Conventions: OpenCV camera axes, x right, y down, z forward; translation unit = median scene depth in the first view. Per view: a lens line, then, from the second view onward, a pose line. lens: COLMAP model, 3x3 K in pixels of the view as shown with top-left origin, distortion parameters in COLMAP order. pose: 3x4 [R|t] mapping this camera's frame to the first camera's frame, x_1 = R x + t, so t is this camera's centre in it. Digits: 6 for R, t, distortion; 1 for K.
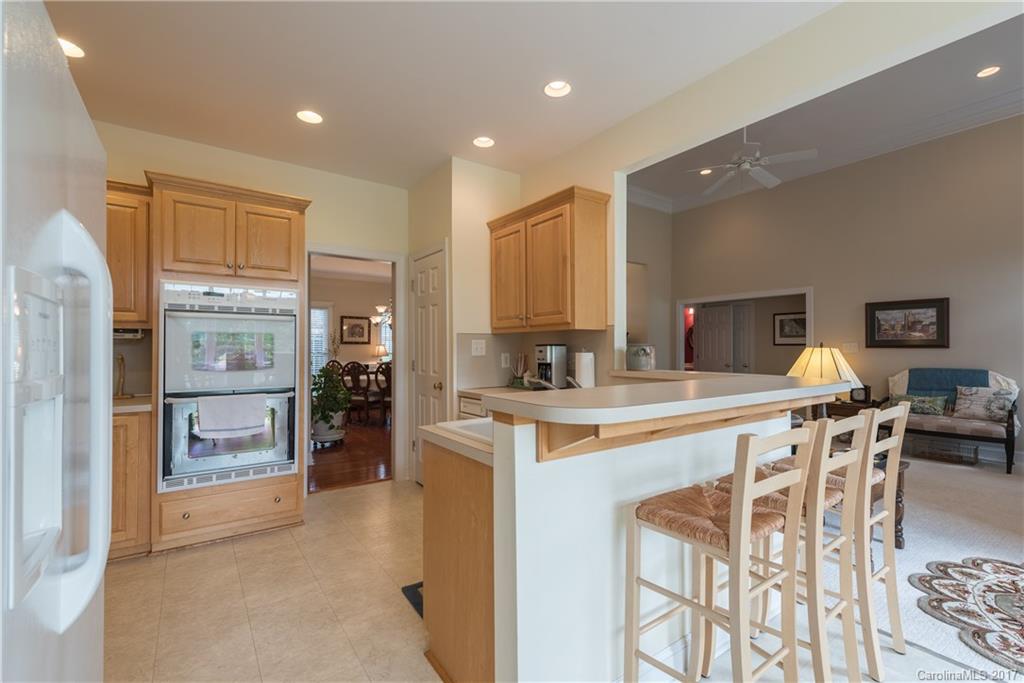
lens RADIAL K [[448.7, 0, 516.1], [0, 448.7, 345.6], [0, 0, 1]] dist [-0.000355, -0.000028]
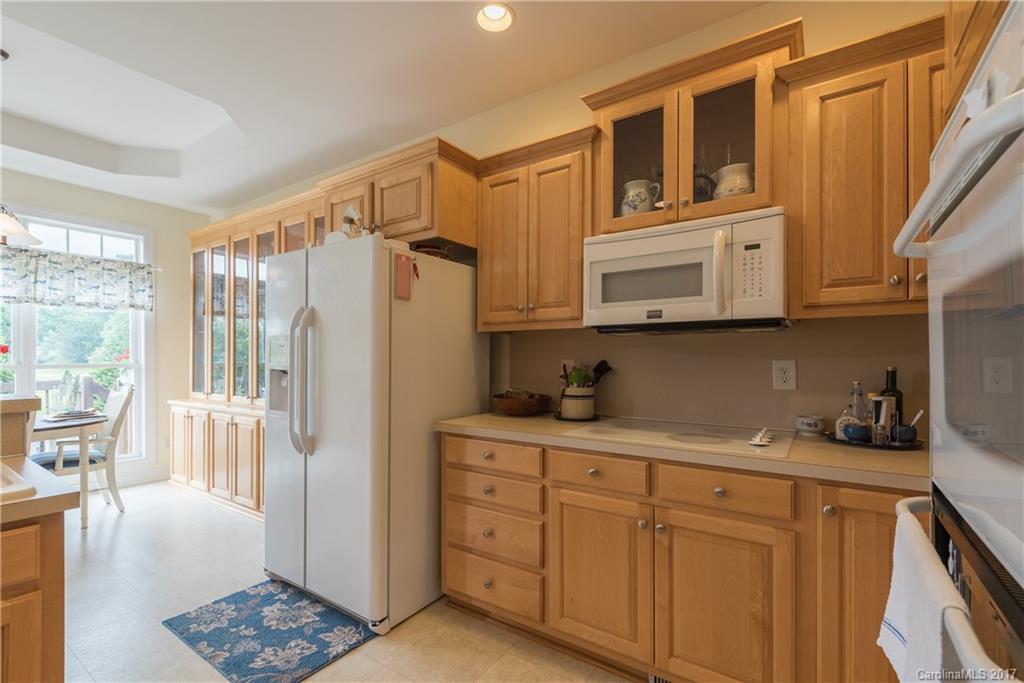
lens RADIAL K [[461.7, 0, 509.3], [0, 461.7, 347.8], [0, 0, 1]] dist [0.046888, 0.000069]
pose [[0.942731, 0.001315, 0.333550, -0.239375], [-0.001074, 0.999999, -0.000908, -0.001606], [-0.333551, 0.000498, 0.942732, 0.344523]]
